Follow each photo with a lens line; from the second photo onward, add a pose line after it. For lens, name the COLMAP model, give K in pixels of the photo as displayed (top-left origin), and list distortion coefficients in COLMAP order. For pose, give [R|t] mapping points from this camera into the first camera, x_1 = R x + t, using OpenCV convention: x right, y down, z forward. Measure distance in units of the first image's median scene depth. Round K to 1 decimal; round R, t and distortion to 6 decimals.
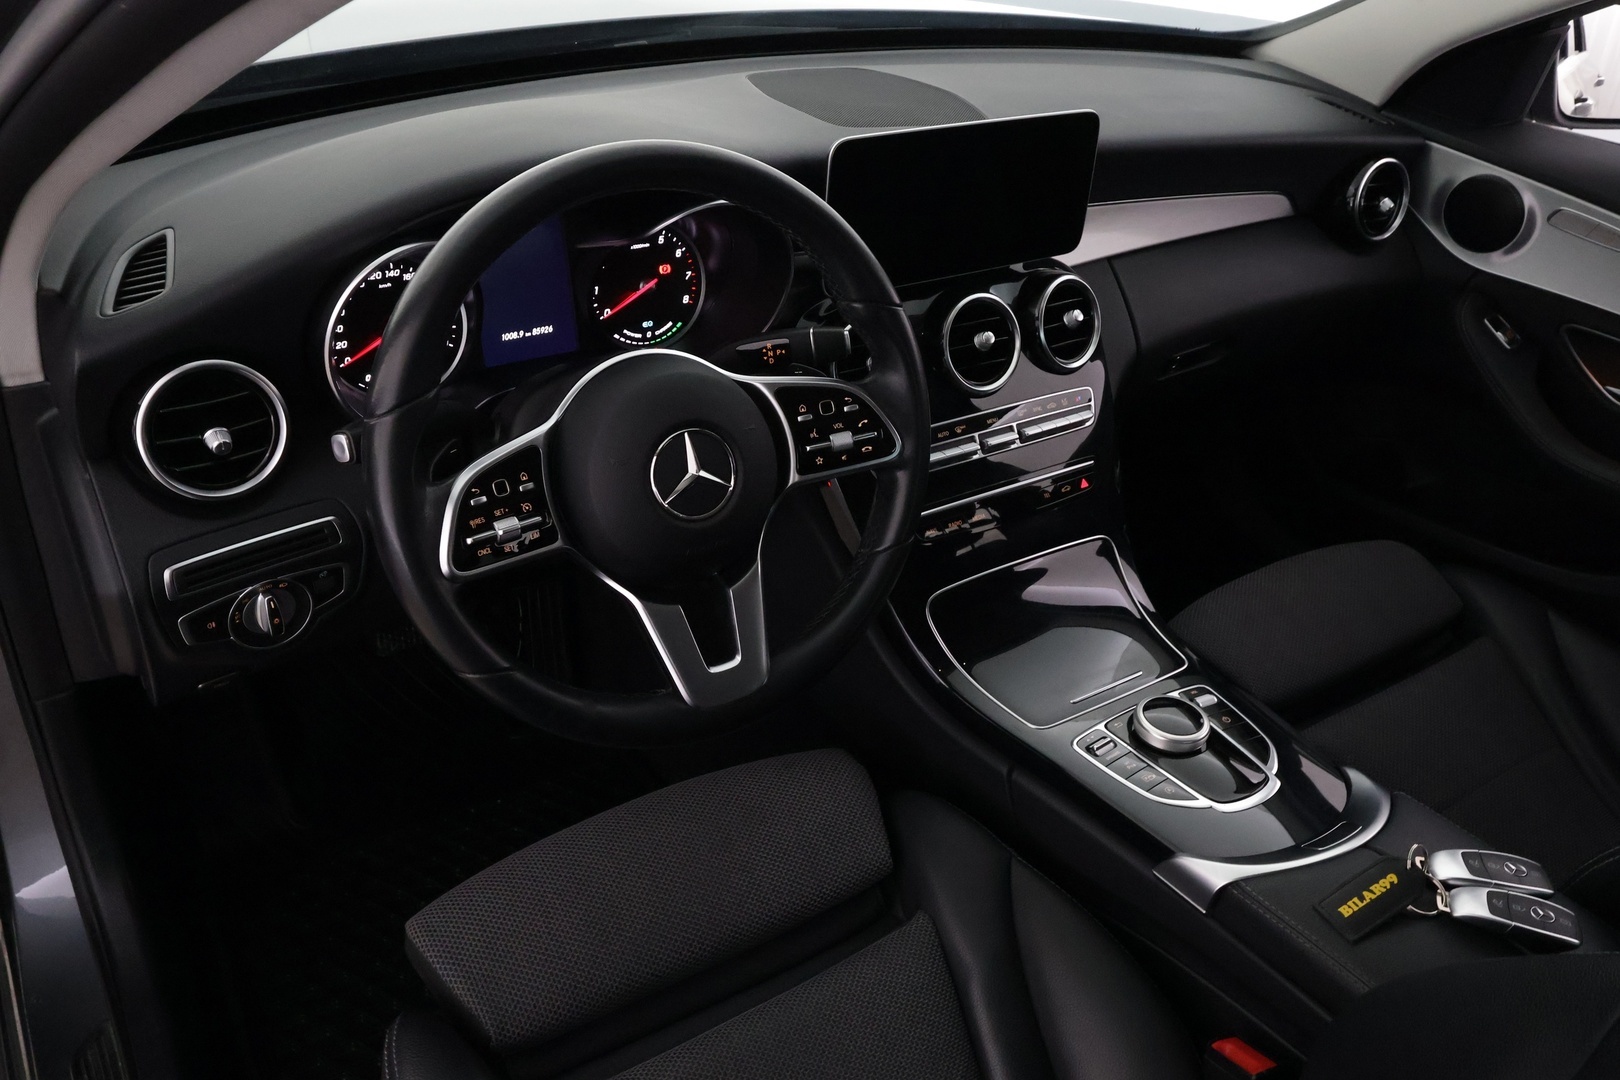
lens RADIAL K [[1284.5, 0, 810.1], [0, 1284.5, 529.3], [0, 0, 1]] dist [-0.003758, 0.000731]
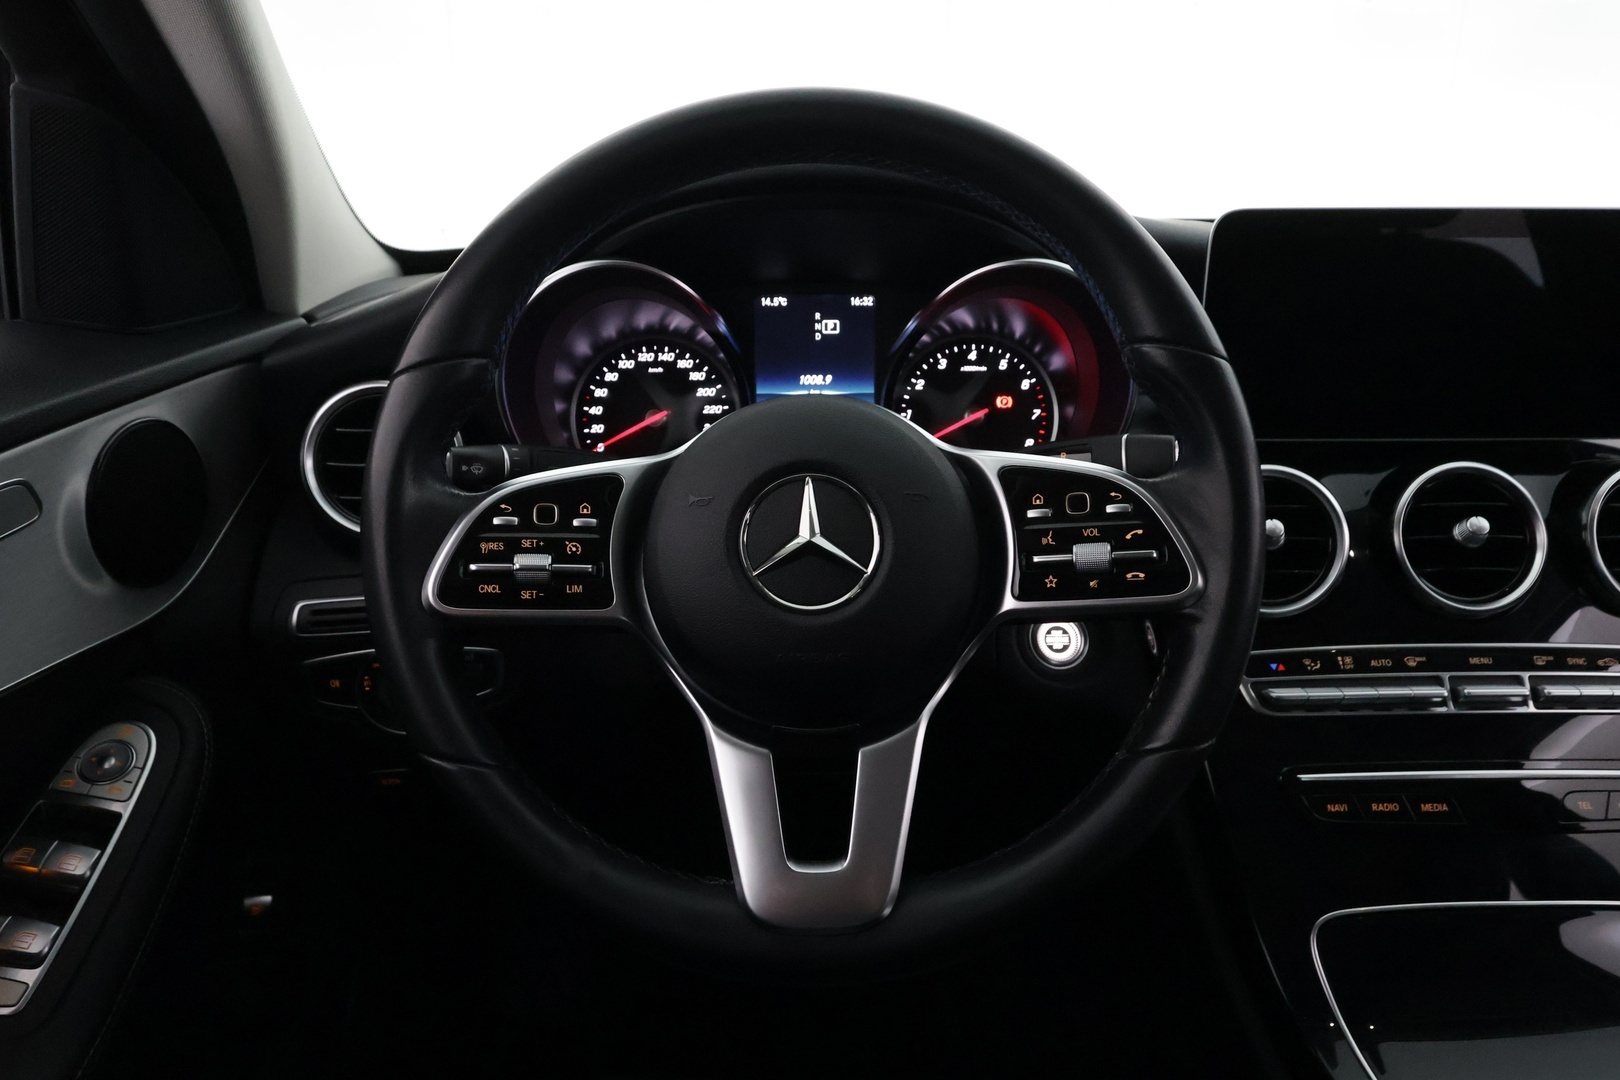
lens RADIAL K [[1133.4, 0, 811.0], [0, 1133.4, 535.1], [0, 0, 1]] dist [0.005587, -0.006871]
pose [[0.845118, 0.081491, -0.528332, 0.162951], [-0.237585, 0.942599, -0.234652, 0.067799], [0.478883, 0.323832, 0.815968, 0.400010]]
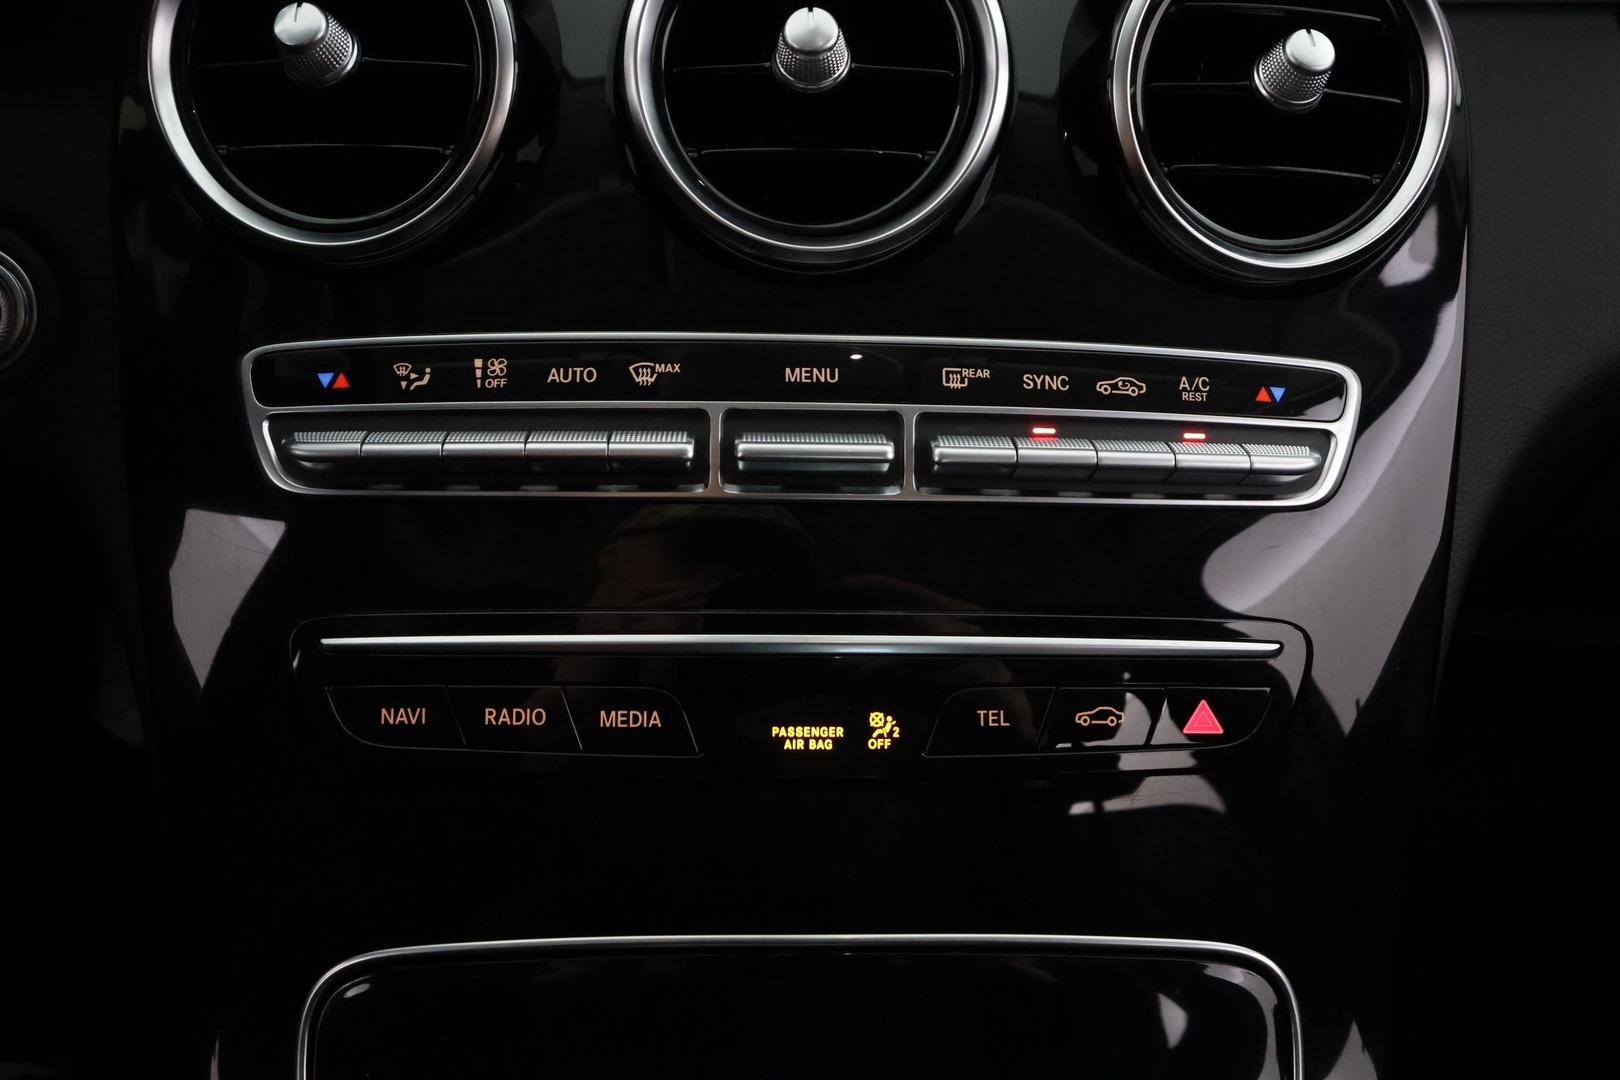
lens RADIAL K [[1284.5, 0, 806.2], [0, 1284.5, 549.3], [0, 0, 1]] dist [-0.003758, 0.000731]
pose [[0.861723, 0.202029, -0.465422, 0.286171], [-0.252104, 0.966548, -0.047211, -0.040656], [0.440315, 0.158018, 0.883829, 0.823697]]
